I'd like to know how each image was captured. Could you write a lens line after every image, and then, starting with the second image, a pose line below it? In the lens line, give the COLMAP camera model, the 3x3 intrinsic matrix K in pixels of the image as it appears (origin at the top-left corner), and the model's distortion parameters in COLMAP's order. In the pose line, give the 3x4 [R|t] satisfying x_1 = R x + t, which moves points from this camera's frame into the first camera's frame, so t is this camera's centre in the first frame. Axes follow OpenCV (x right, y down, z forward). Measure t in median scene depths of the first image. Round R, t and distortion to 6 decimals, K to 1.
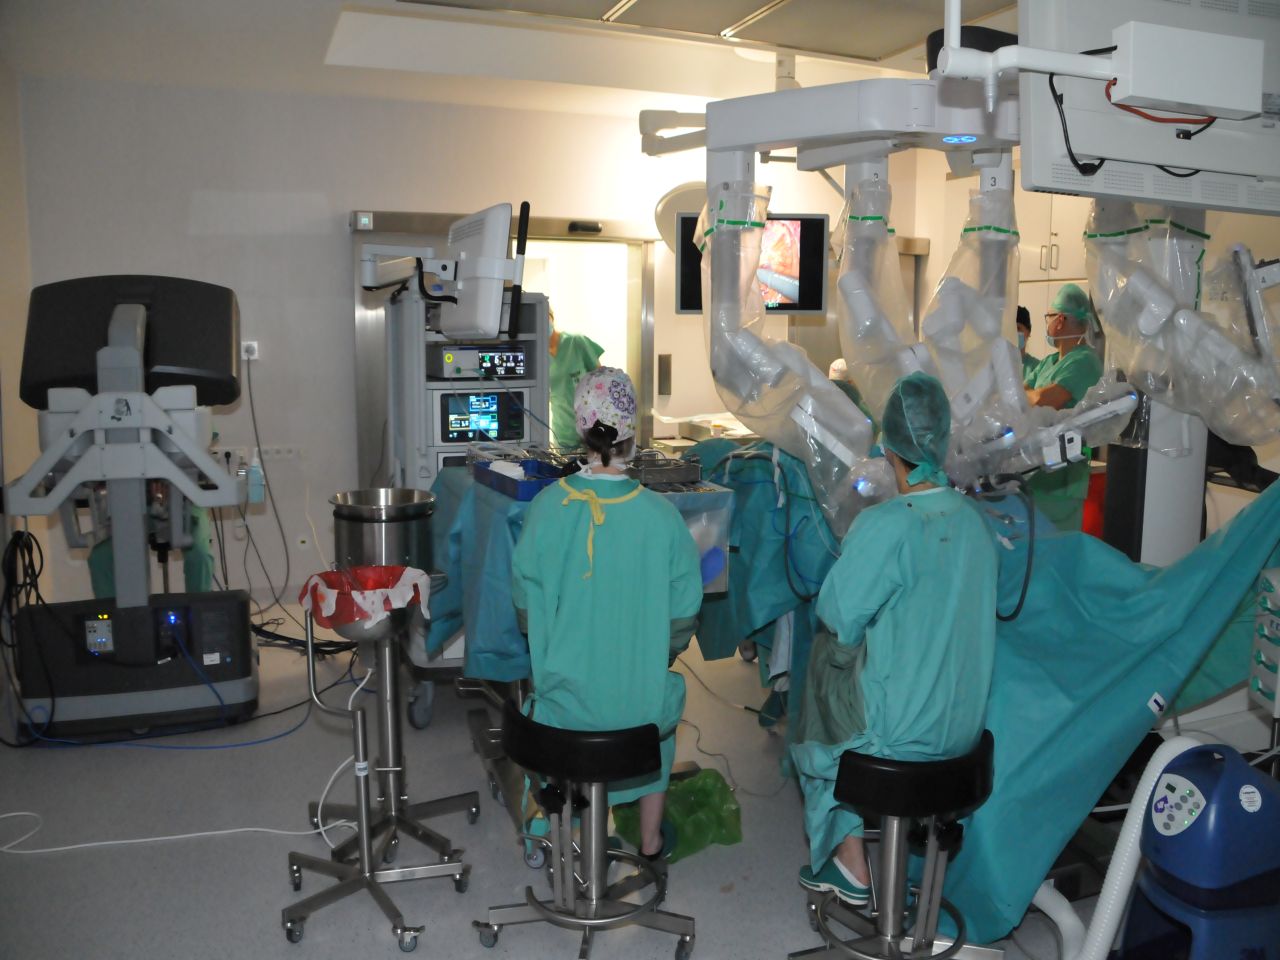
lens RADIAL K [[1081.6, 0, 640.0], [0, 1081.6, 480.0], [0, 0, 1]] dist [-0.142301, 0.139042]
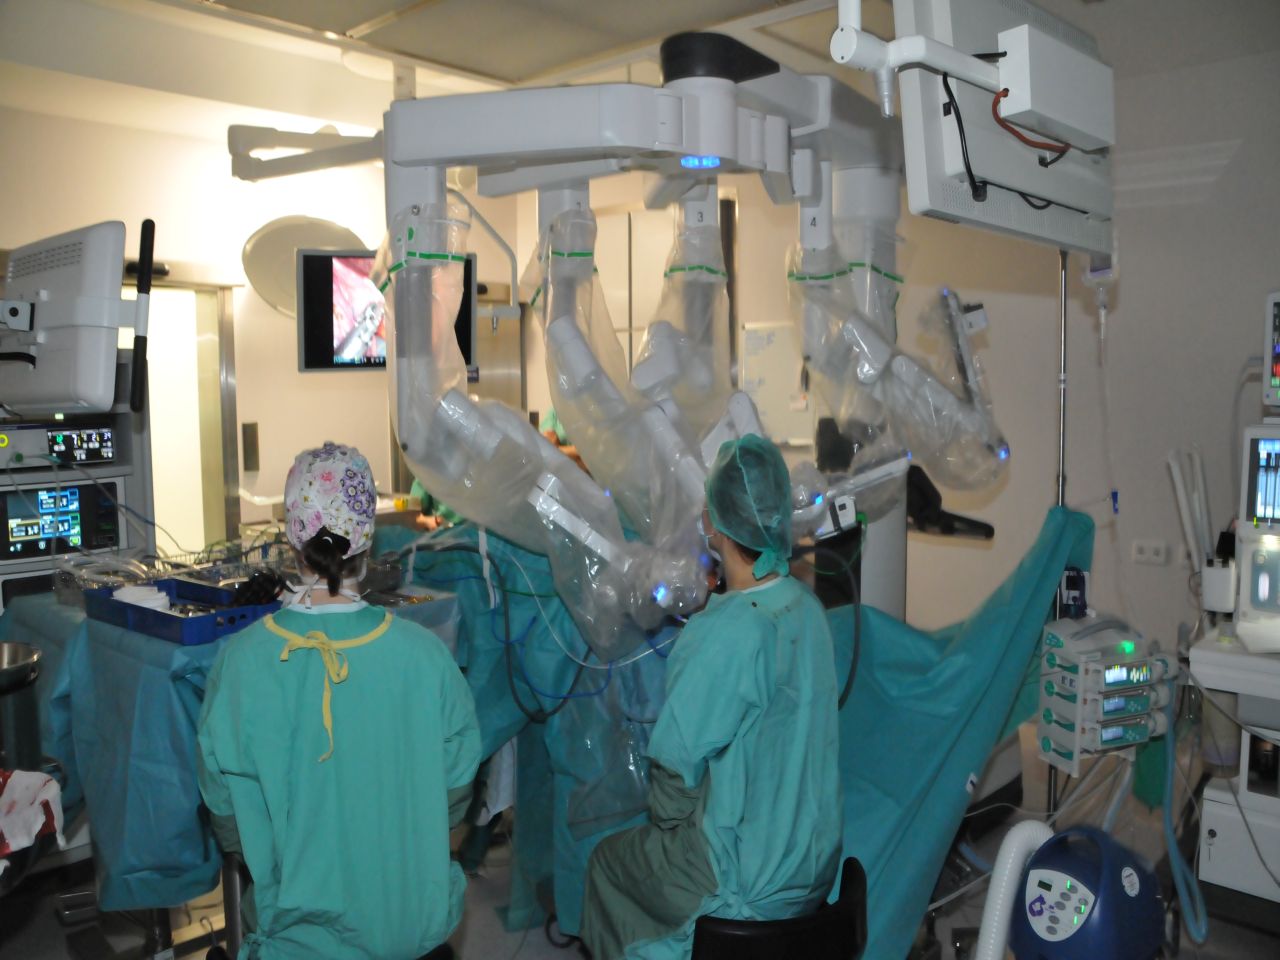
lens RADIAL K [[1081.6, 0, 640.0], [0, 1081.6, 480.0], [0, 0, 1]] dist [-0.142301, 0.139042]
pose [[0.895217, -0.058988, 0.441709, -0.124063], [0.081461, 0.996161, -0.032066, -0.035560], [-0.438121, 0.064688, 0.896585, 0.223718]]
